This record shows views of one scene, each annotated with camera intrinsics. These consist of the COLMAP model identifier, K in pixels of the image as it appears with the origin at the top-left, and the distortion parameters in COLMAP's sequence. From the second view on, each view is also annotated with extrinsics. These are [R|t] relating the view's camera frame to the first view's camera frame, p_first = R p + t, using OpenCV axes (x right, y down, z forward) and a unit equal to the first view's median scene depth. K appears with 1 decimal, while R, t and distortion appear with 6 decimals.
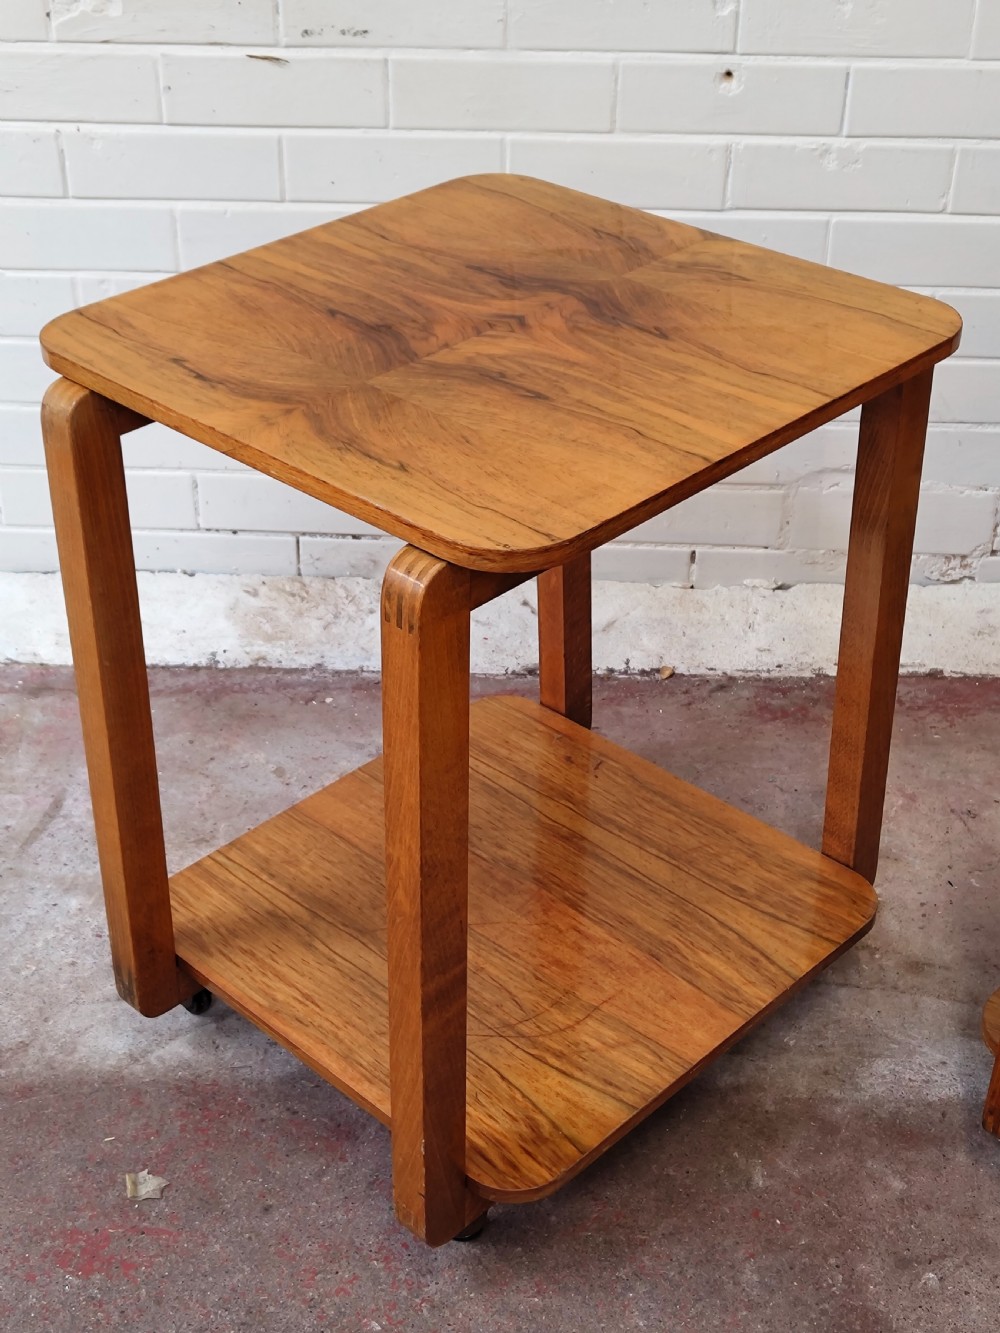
lens RADIAL K [[1834.0, 0, 468.0], [0, 1834.0, 703.7], [0, 0, 1]] dist [0.025621, 0.000000]
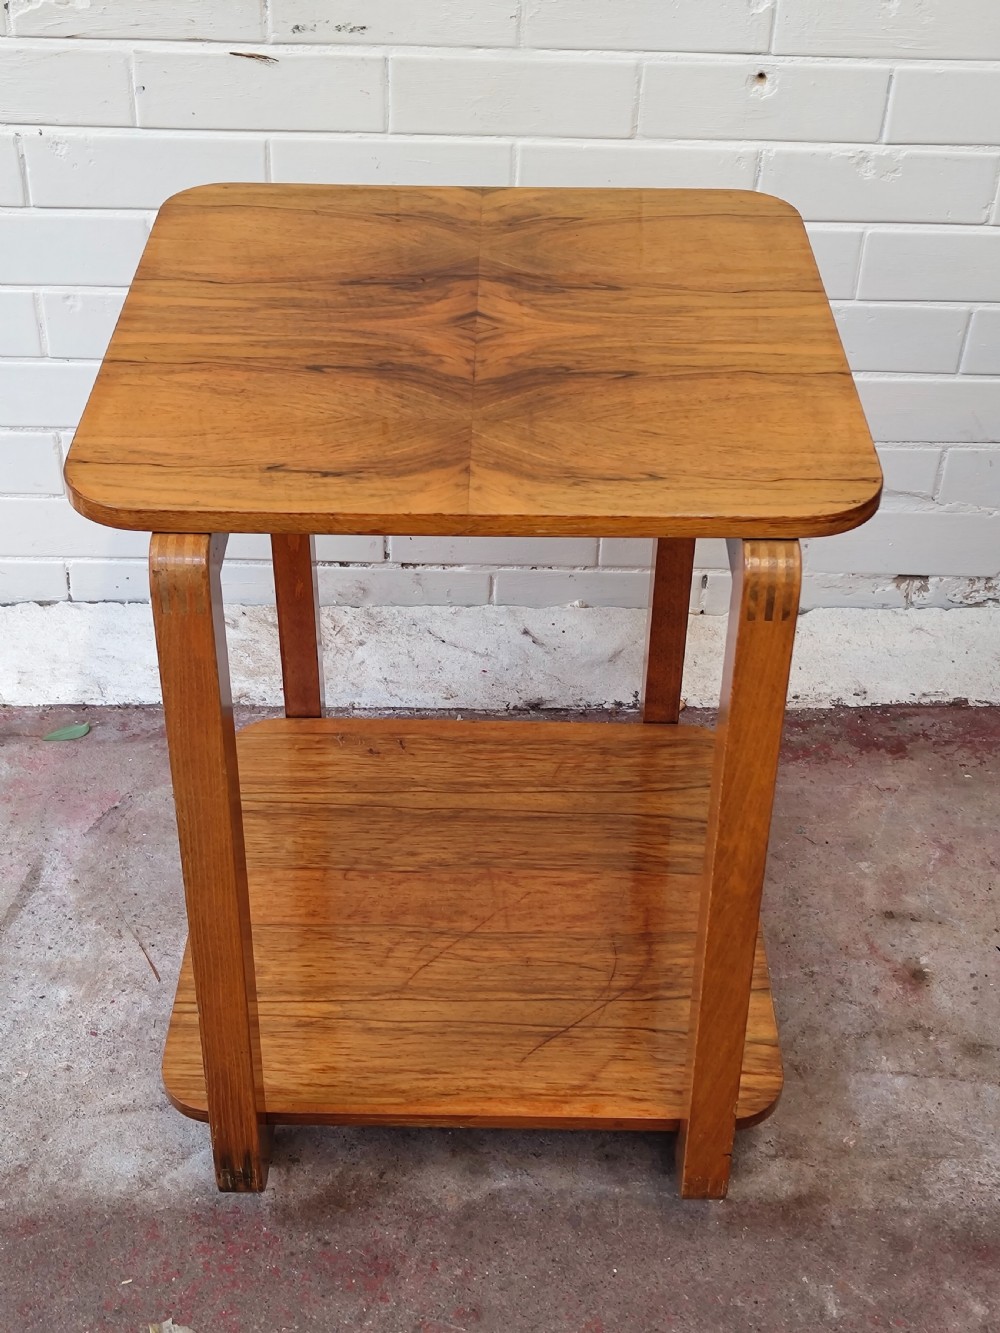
lens RADIAL K [[1834.0, 0, 469.0], [0, 1834.0, 704.2], [0, 0, 1]] dist [0.025621, 0.000000]
pose [[0.998174, -0.016752, 0.058040, -0.061951], [0.013299, 0.998148, 0.059368, -0.087032], [-0.058927, -0.058488, 0.996547, 0.079127]]
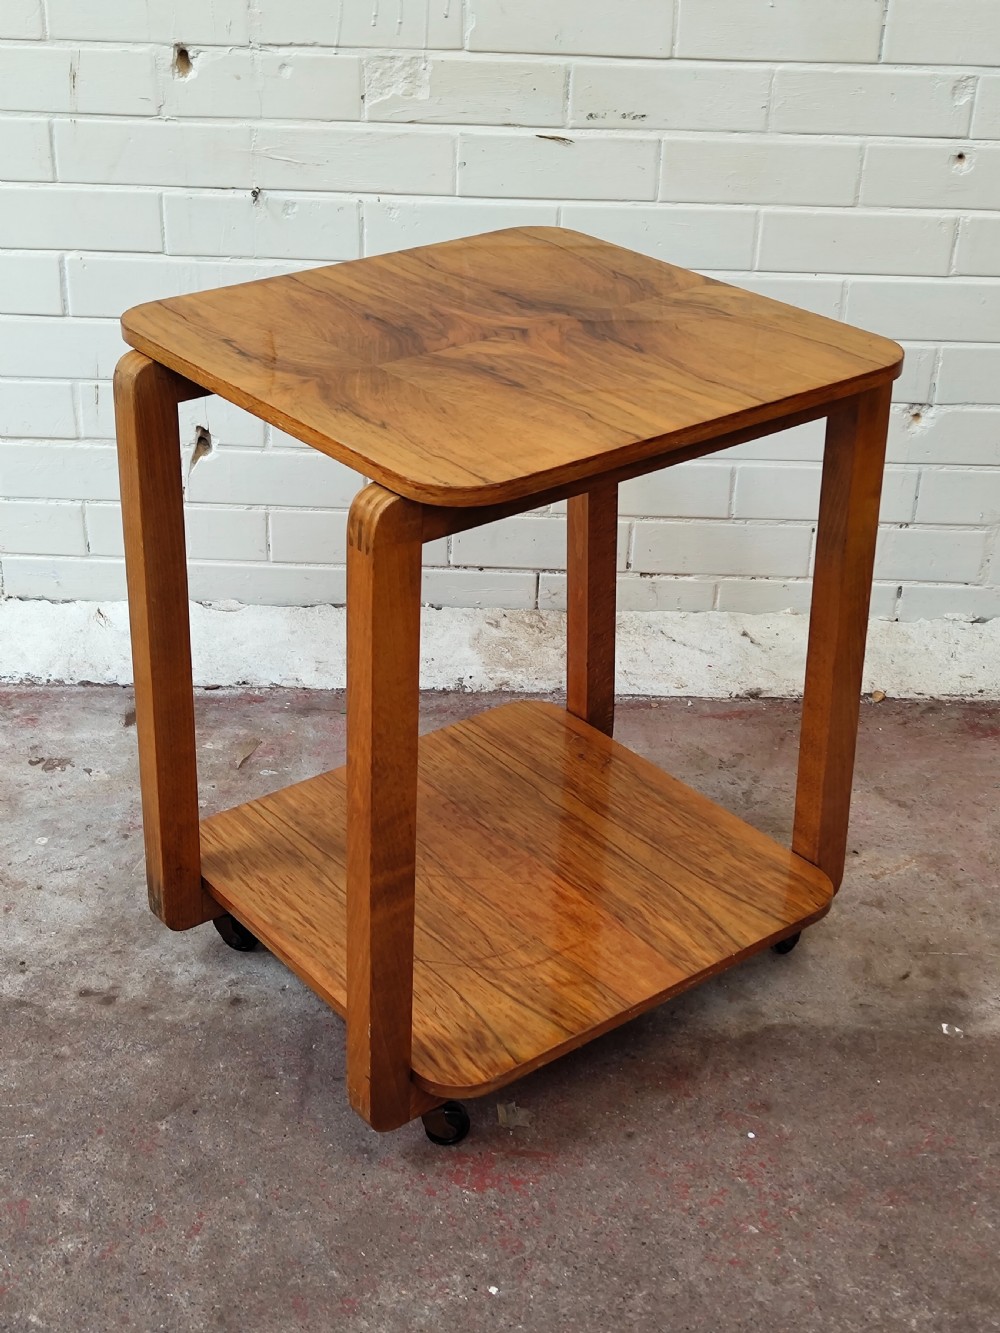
lens RADIAL K [[1862.0, 0, 481.2], [0, 1862.0, 685.9], [0, 0, 1]] dist [0.056689, 0.000000]
pose [[0.999312, 0.004104, 0.036869, -0.196177], [-0.001096, 0.996695, -0.081226, 0.077969], [-0.037080, 0.081130, 0.996014, -0.115334]]
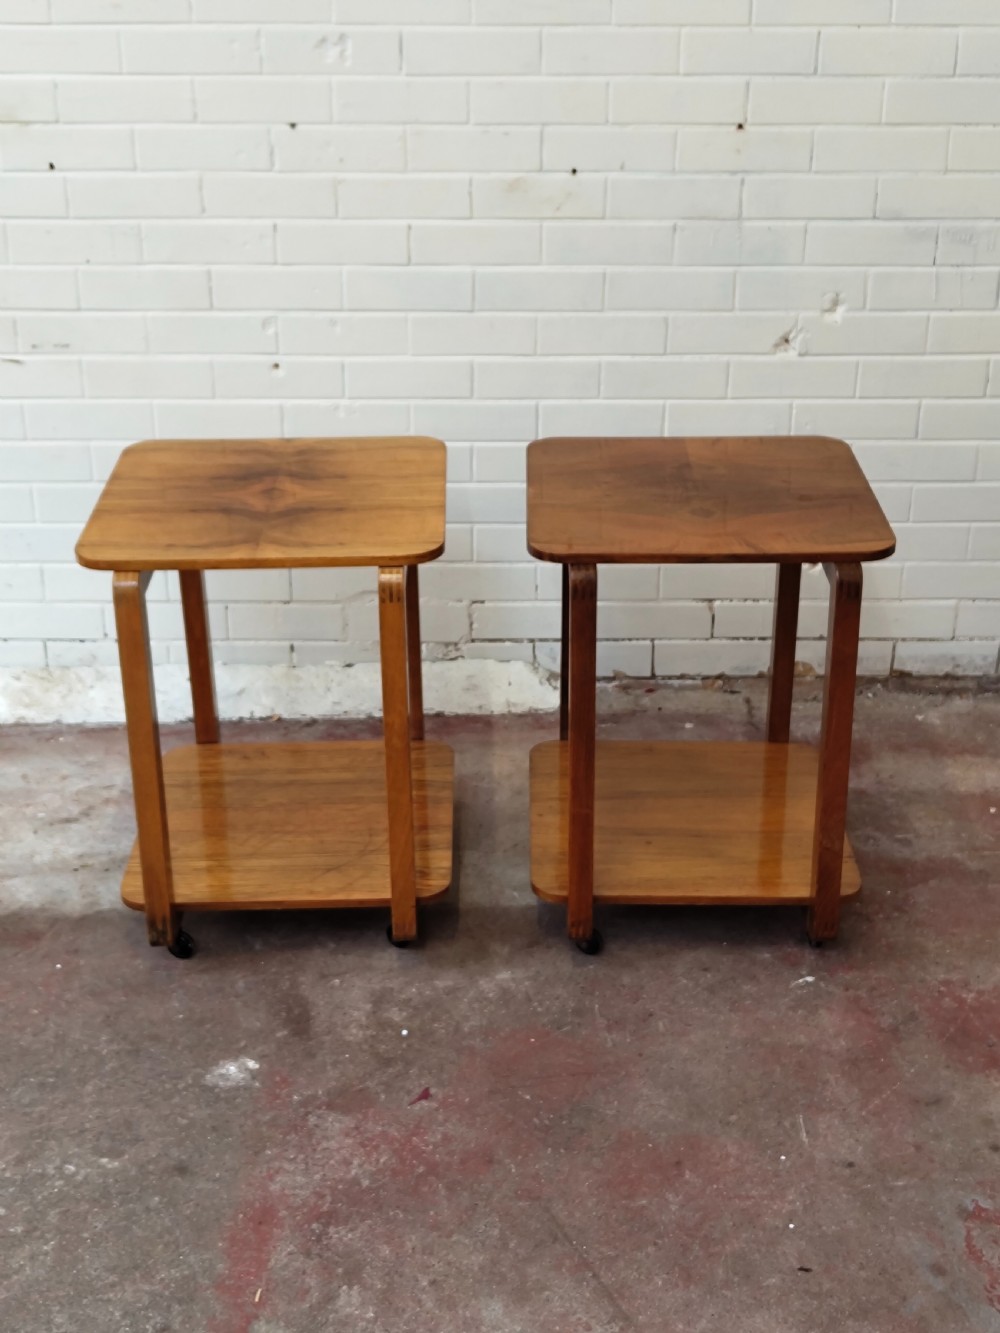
lens RADIAL K [[1834.0, 0, 502.8], [0, 1834.0, 678.0], [0, 0, 1]] dist [0.025621, 0.000000]
pose [[0.997914, -0.025429, 0.059337, 0.247359], [0.033819, 0.988855, -0.144991, 0.219965], [-0.054989, 0.146695, 0.987652, -0.718394]]
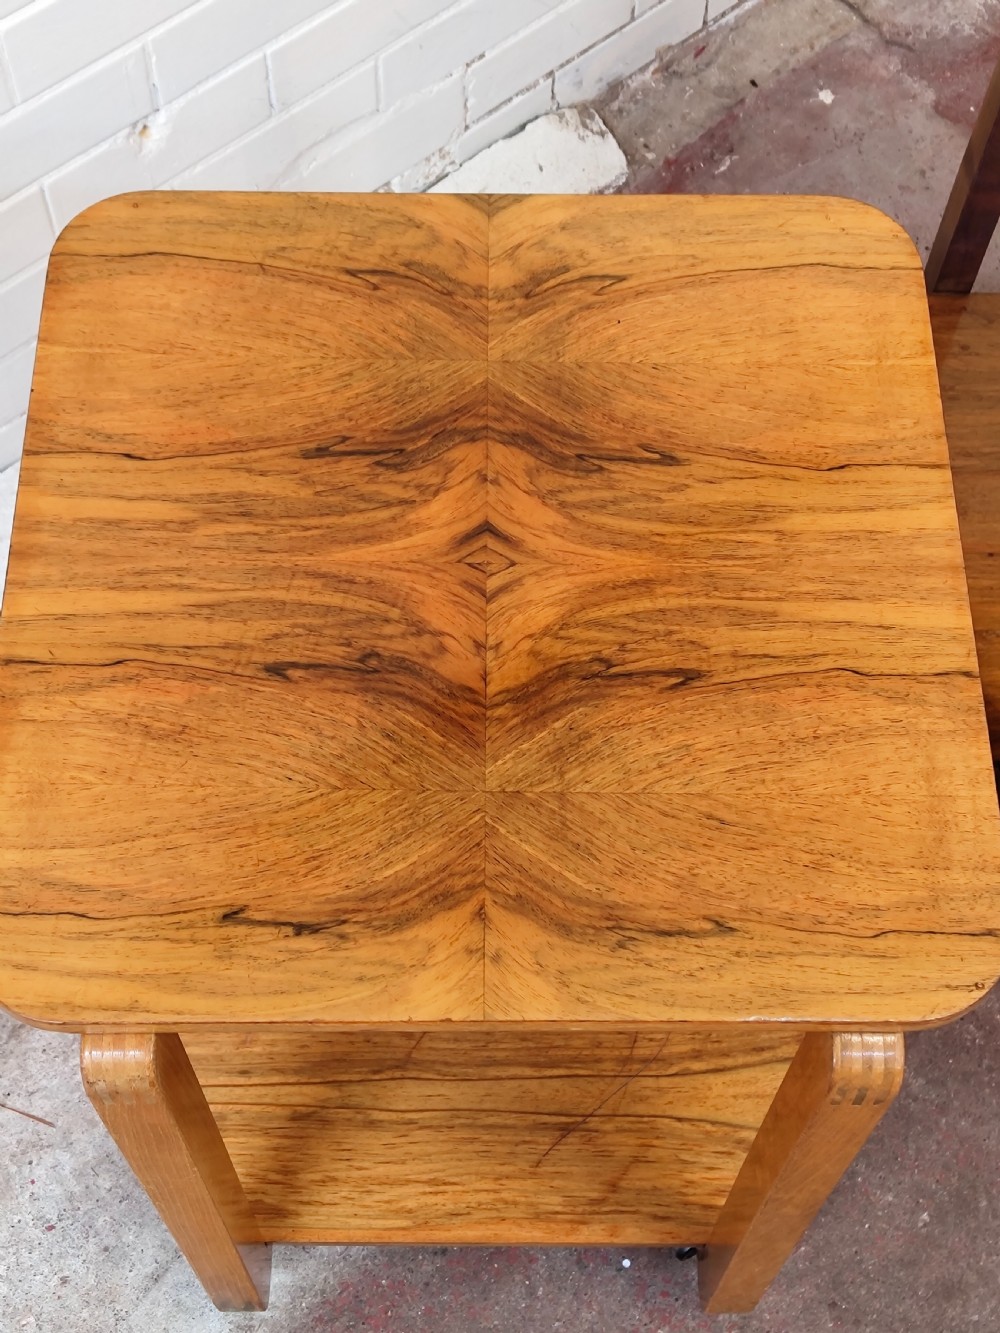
lens RADIAL K [[1834.0, 0, 480.5], [0, 1834.0, 693.1], [0, 0, 1]] dist [0.025621, 0.000000]
pose [[0.707687, -0.616575, 0.344984, -0.194012], [0.376779, 0.742406, 0.553960, -0.414533], [-0.597676, -0.262048, 0.757703, 0.319986]]
